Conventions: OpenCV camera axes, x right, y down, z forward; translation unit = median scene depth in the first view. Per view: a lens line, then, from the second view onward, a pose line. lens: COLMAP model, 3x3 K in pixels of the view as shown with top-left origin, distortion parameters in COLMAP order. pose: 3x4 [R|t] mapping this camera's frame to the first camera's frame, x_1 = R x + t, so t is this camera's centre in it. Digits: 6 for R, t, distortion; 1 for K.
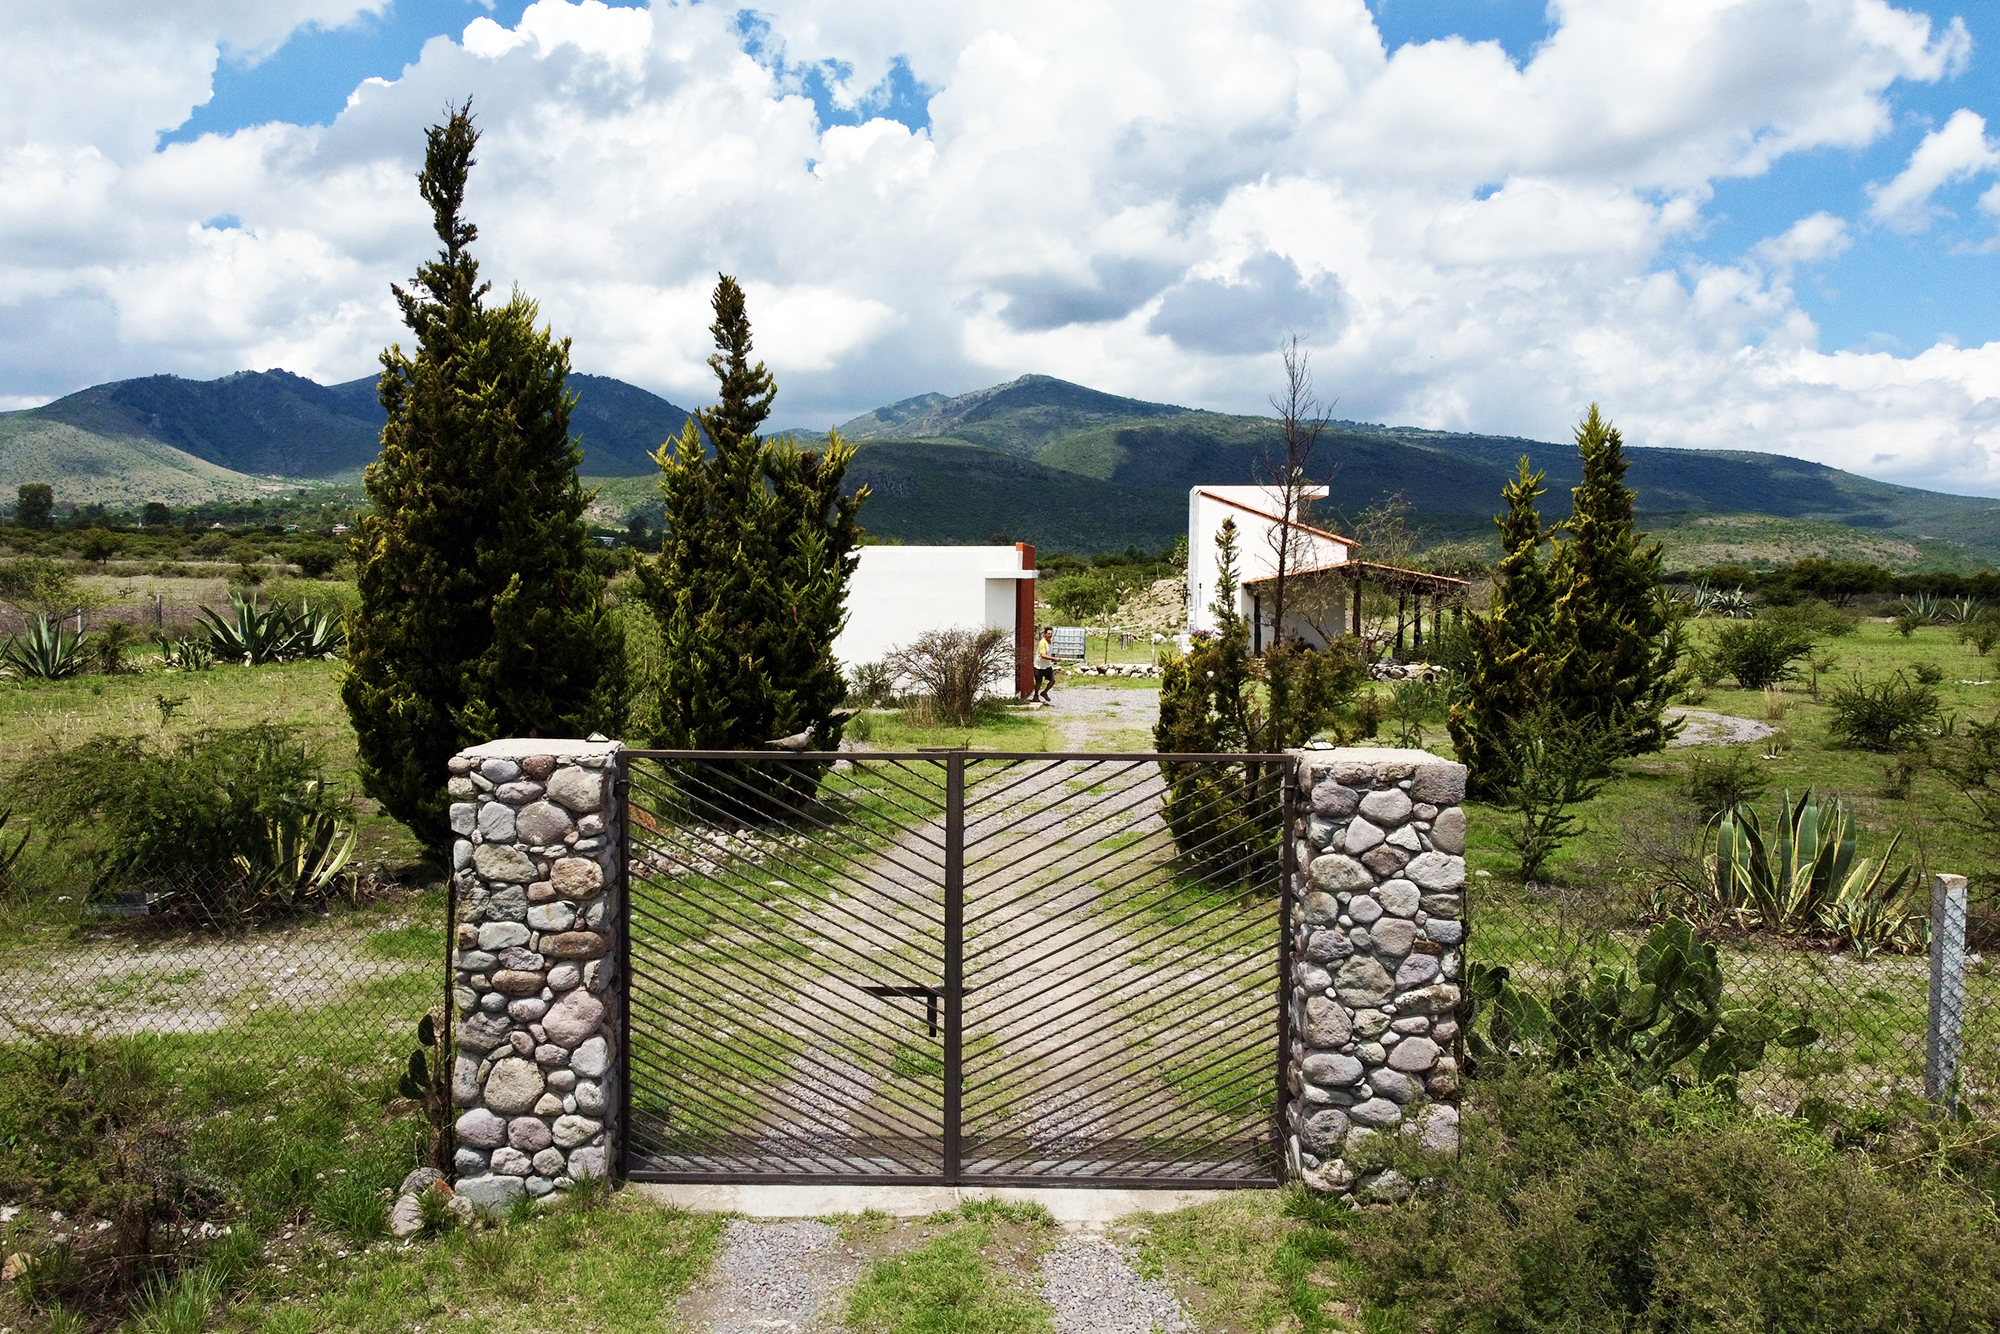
lens RADIAL K [[1380.7, 0, 997.4], [0, 1380.7, 675.7], [0, 0, 1]] dist [-0.003806, 0.000334]
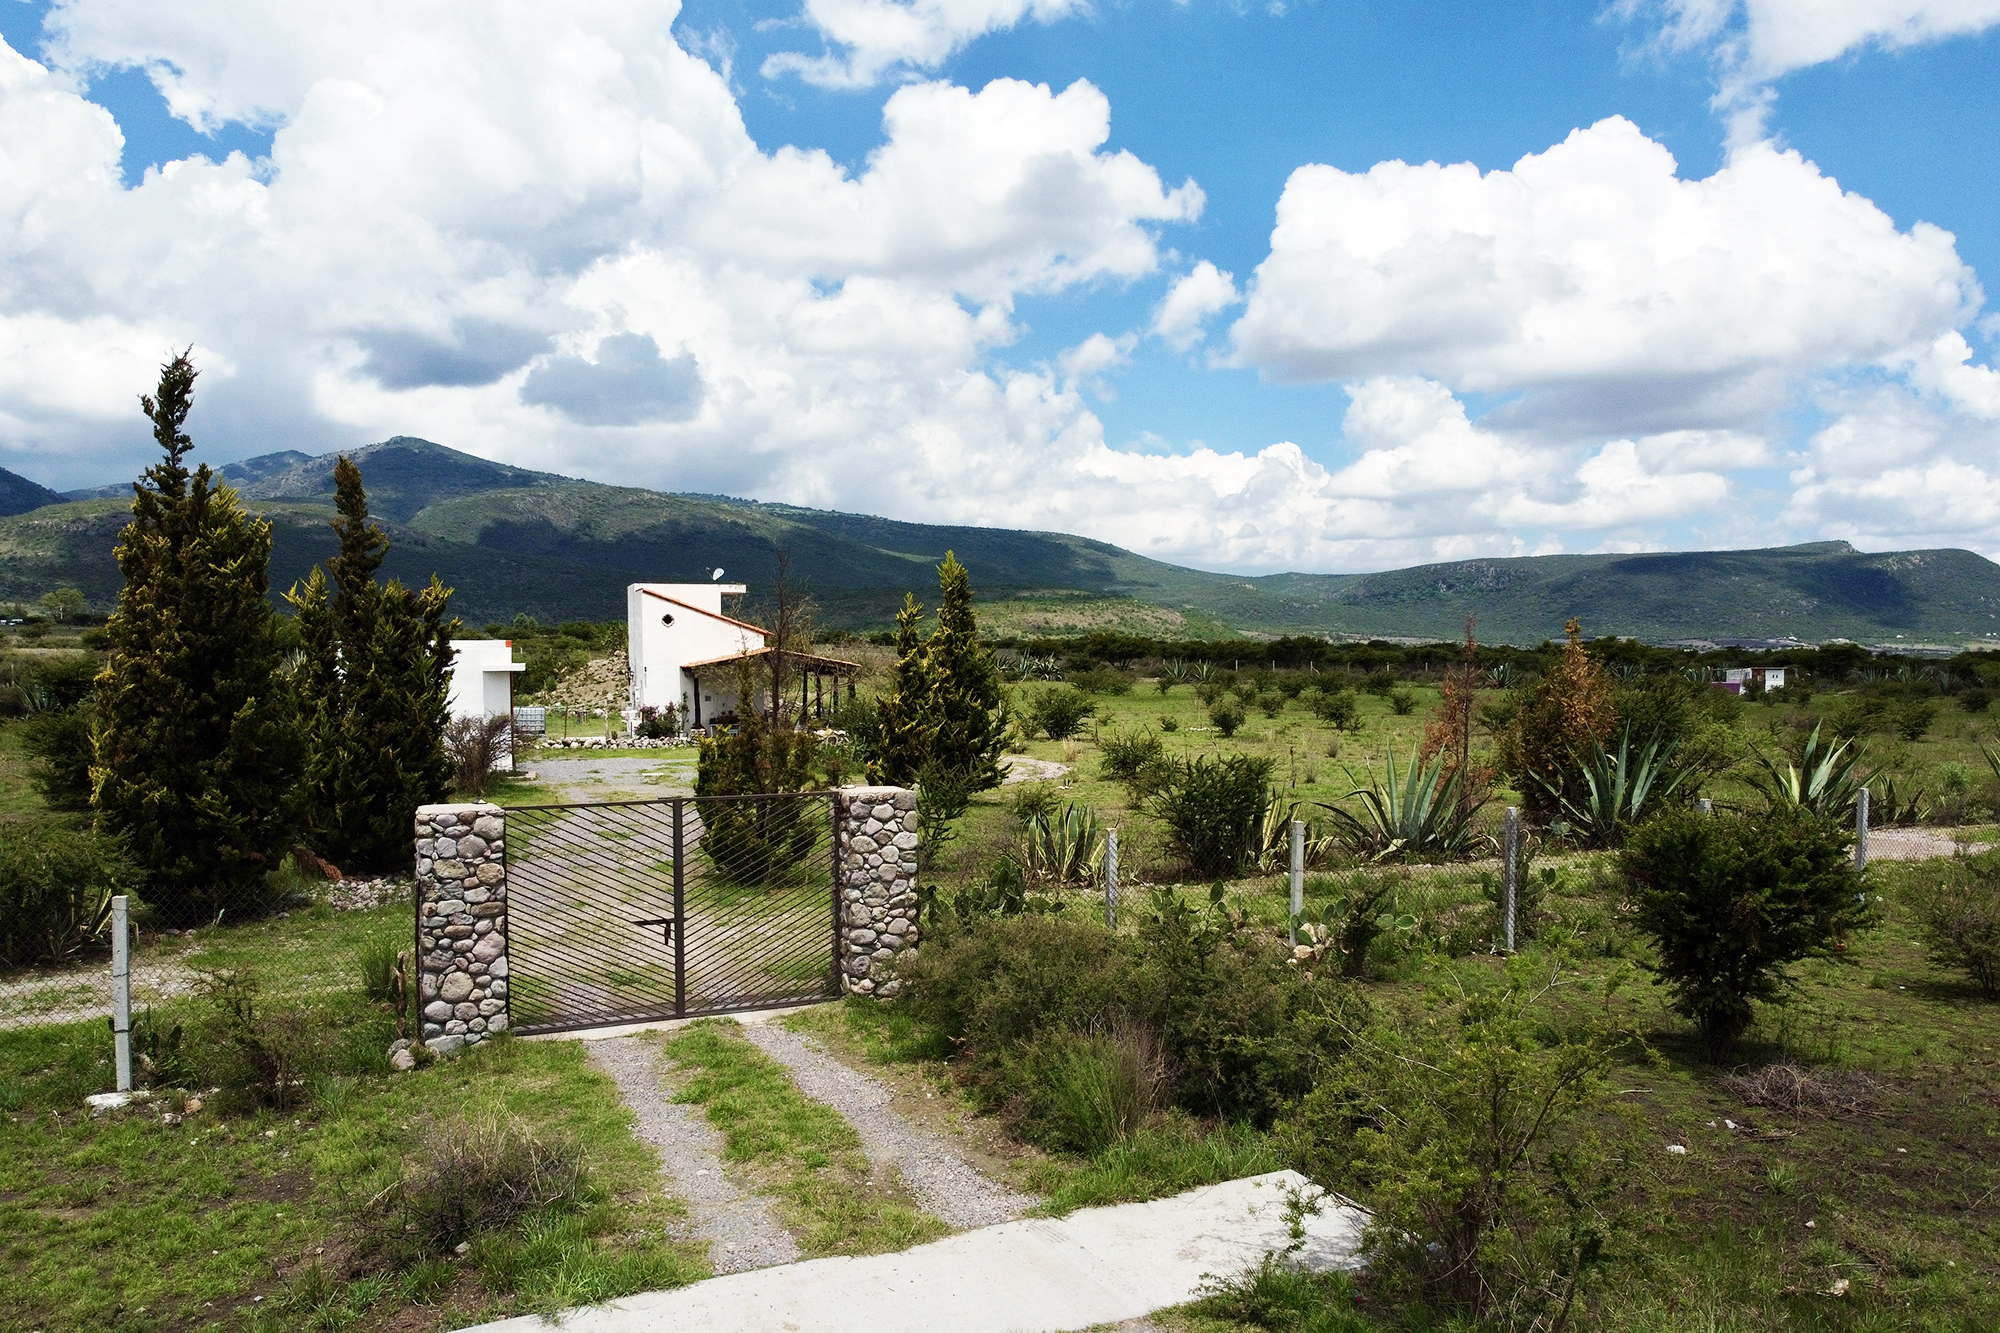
lens RADIAL K [[1380.7, 0, 997.4], [0, 1380.7, 675.2], [0, 0, 1]] dist [-0.003806, 0.000334]
pose [[0.900808, -0.015292, 0.433948, -0.457688], [0.034184, 0.998775, -0.035765, -0.034199], [-0.432870, 0.047052, 0.900228, -0.964019]]
